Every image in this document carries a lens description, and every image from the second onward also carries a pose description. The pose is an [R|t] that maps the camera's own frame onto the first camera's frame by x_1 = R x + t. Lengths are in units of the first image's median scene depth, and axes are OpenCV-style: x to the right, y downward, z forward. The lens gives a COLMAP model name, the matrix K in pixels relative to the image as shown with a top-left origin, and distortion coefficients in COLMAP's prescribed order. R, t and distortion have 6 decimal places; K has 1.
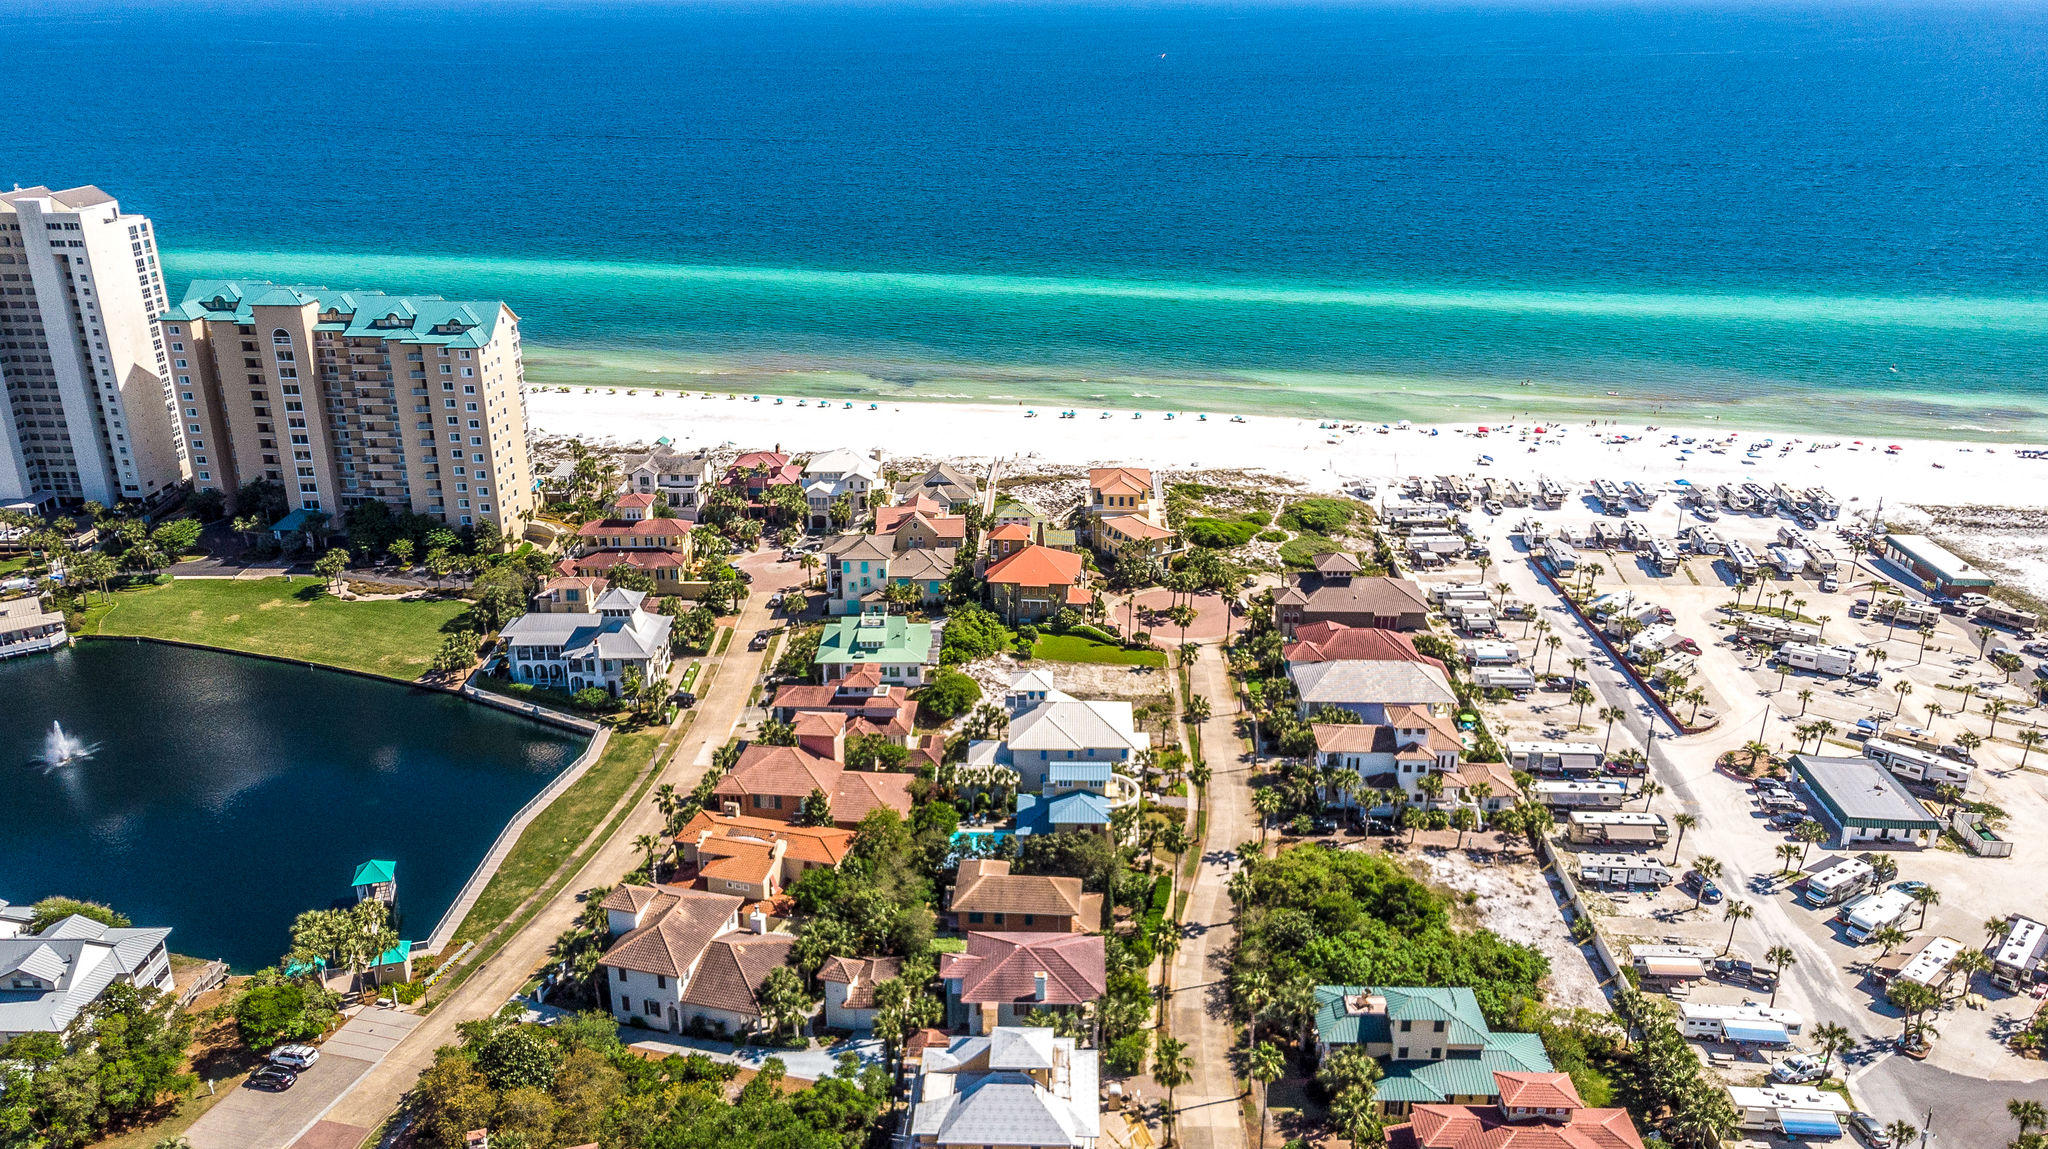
lens RADIAL K [[1546.1, 0, 1024.0], [0, 1546.1, 574.5], [0, 0, 1]] dist [0.035091, -0.007221]
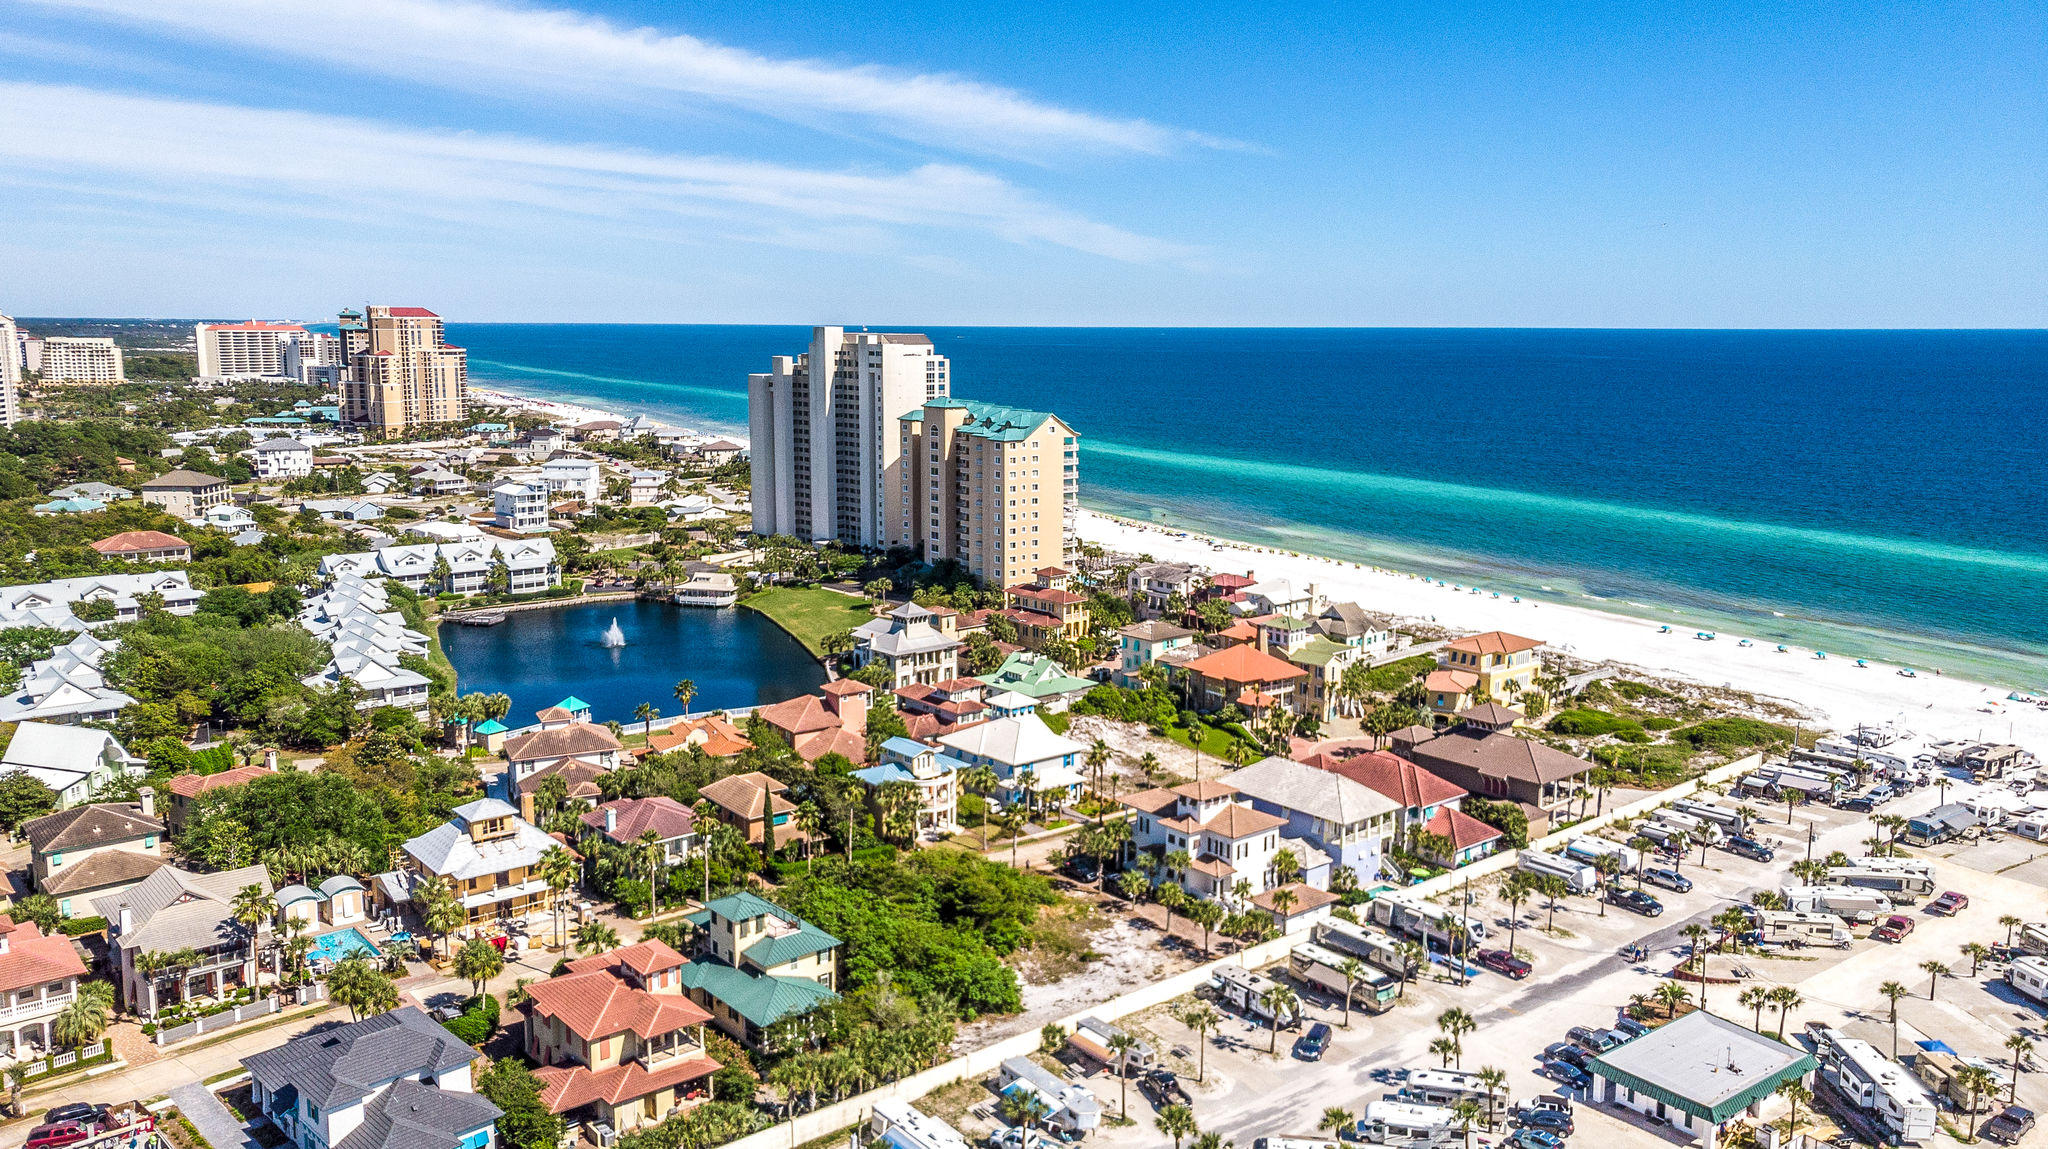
lens RADIAL K [[1546.1, 0, 1024.0], [0, 1546.1, 574.5], [0, 0, 1]] dist [0.035091, -0.007221]
pose [[0.657723, 0.127201, -0.742442, 0.764778], [-0.273095, 0.958848, -0.077656, 0.063744], [0.702011, 0.253833, 0.665394, 0.266936]]
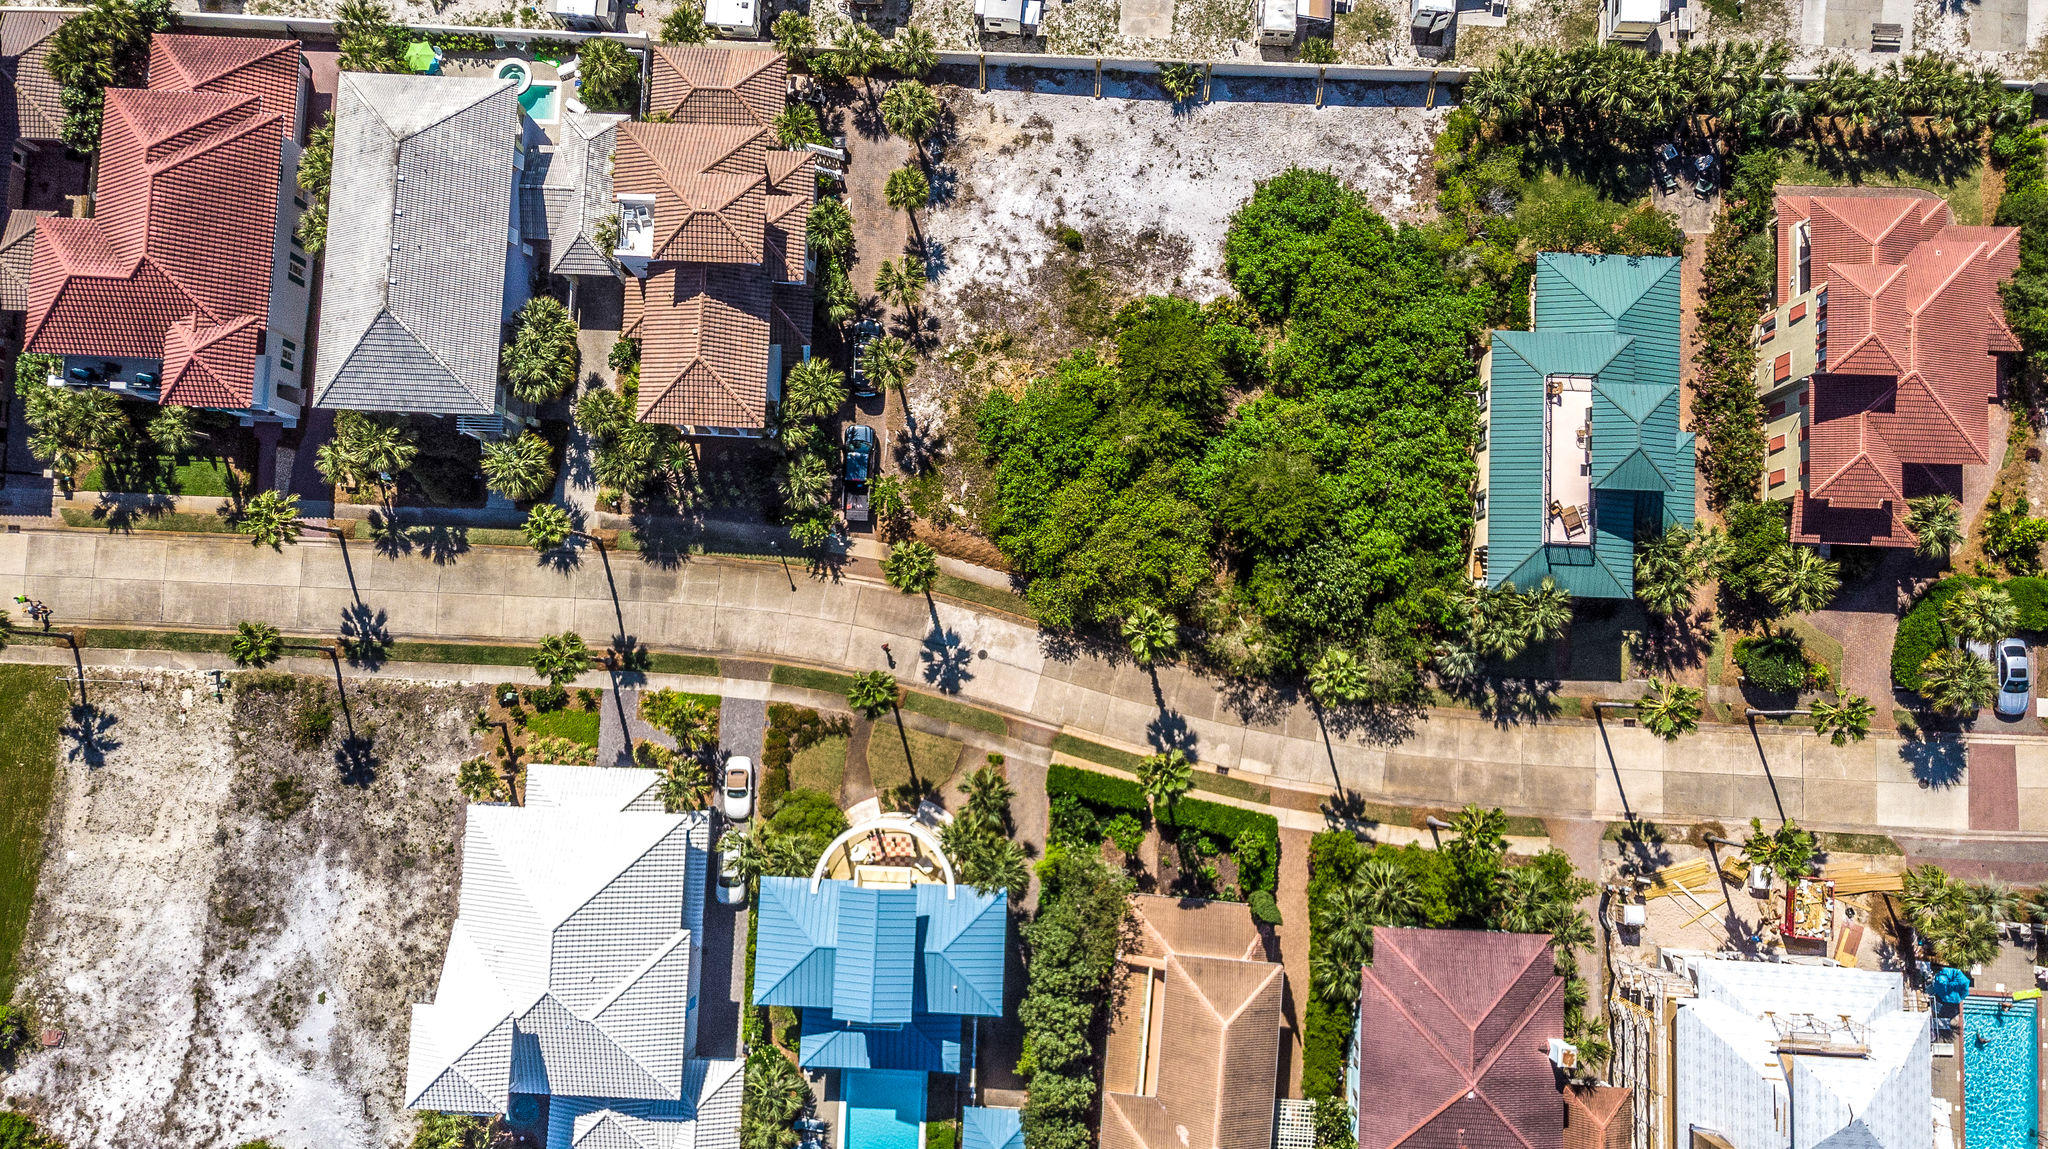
lens RADIAL K [[1546.1, 0, 1024.0], [0, 1546.1, 574.5], [0, 0, 1]] dist [0.035091, -0.007221]
pose [[0.016437, -0.995447, 0.093886, 0.093486], [0.369800, 0.093293, 0.924416, -0.265068], [-0.928966, 0.019524, 0.369650, 0.682564]]
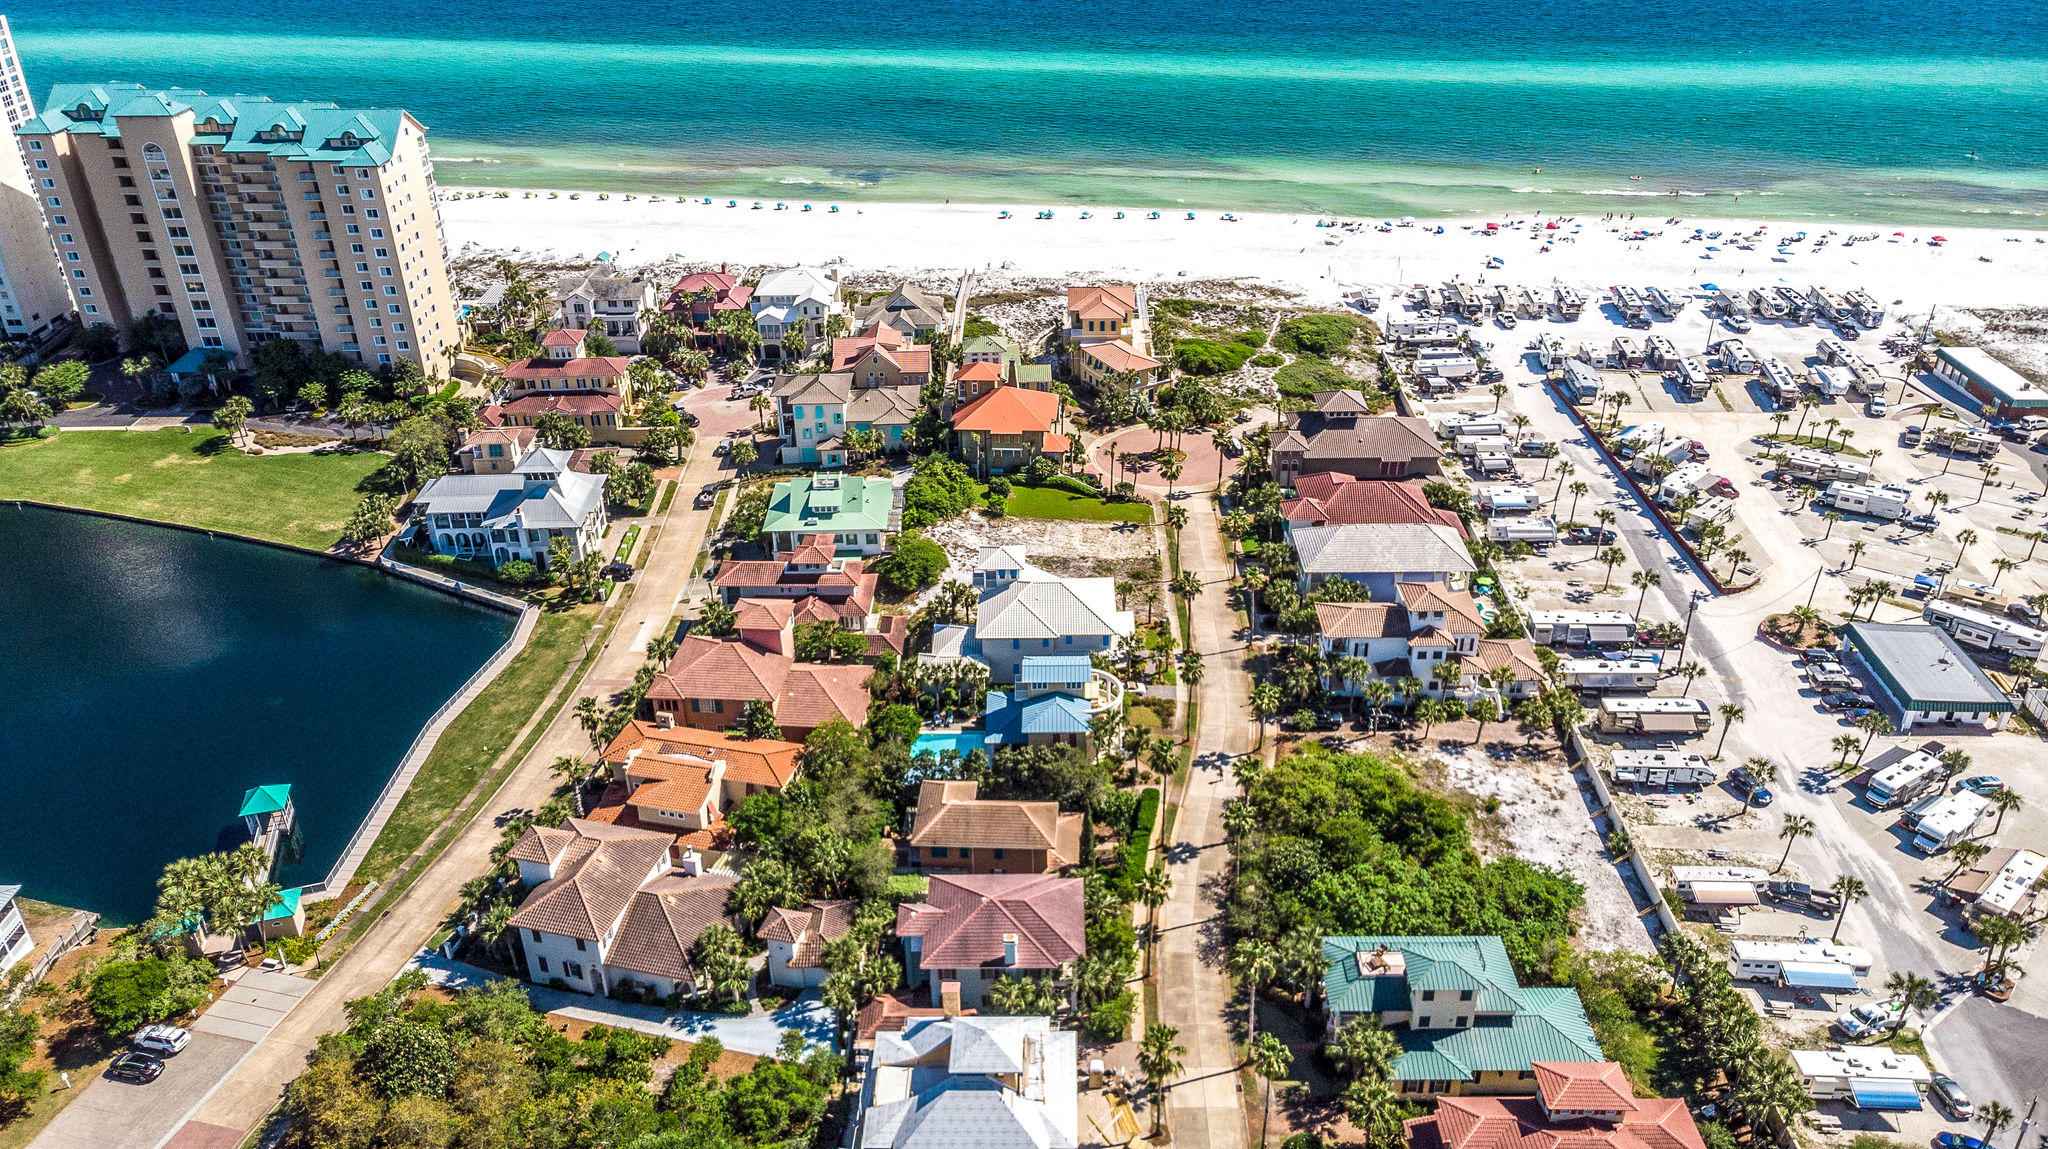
lens RADIAL K [[1513.3, 0, 1024.0], [0, 1513.3, 574.5], [0, 0, 1]] dist [0.007830, 0.054560]
pose [[0.999817, -0.018167, 0.006032, 0.012019], [0.017050, 0.988419, 0.150786, -0.051136], [-0.008701, -0.150656, 0.988548, 0.132193]]
